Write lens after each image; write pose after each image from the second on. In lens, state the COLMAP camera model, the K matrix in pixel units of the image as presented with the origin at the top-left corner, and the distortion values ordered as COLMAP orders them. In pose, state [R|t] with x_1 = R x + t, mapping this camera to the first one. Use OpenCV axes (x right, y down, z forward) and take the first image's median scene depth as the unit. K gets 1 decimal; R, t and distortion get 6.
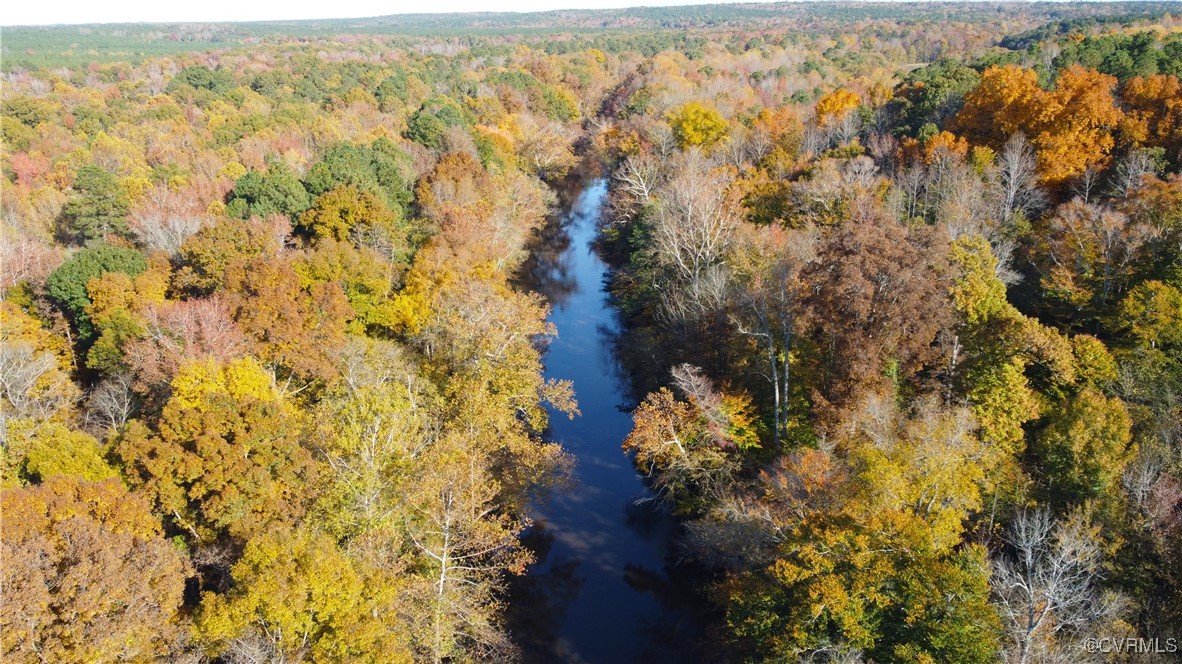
lens RADIAL K [[892.5, 0, 591.0], [0, 892.5, 335.0], [0, 0, 1]] dist [-0.005461, -0.003983]
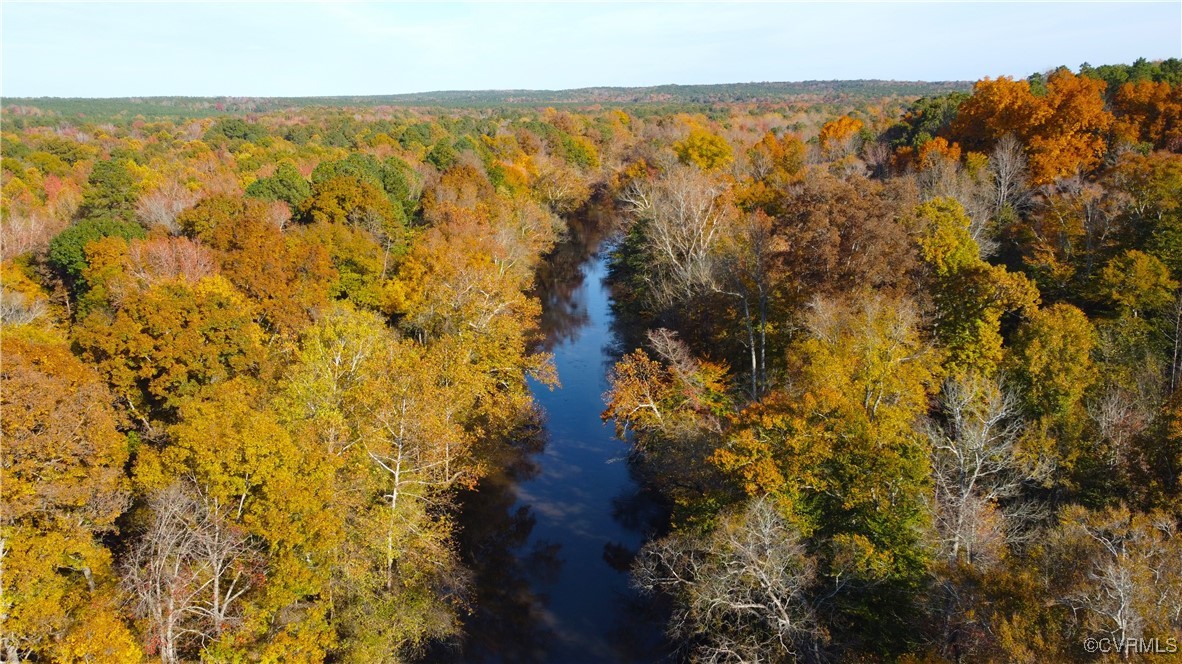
lens RADIAL K [[892.5, 0, 591.0], [0, 892.5, 335.0], [0, 0, 1]] dist [-0.005461, -0.003983]
pose [[0.999322, 0.015493, -0.033407, 0.043831], [-0.018202, 0.996434, -0.082388, 0.091504], [0.032012, 0.082941, 0.996040, -0.002157]]
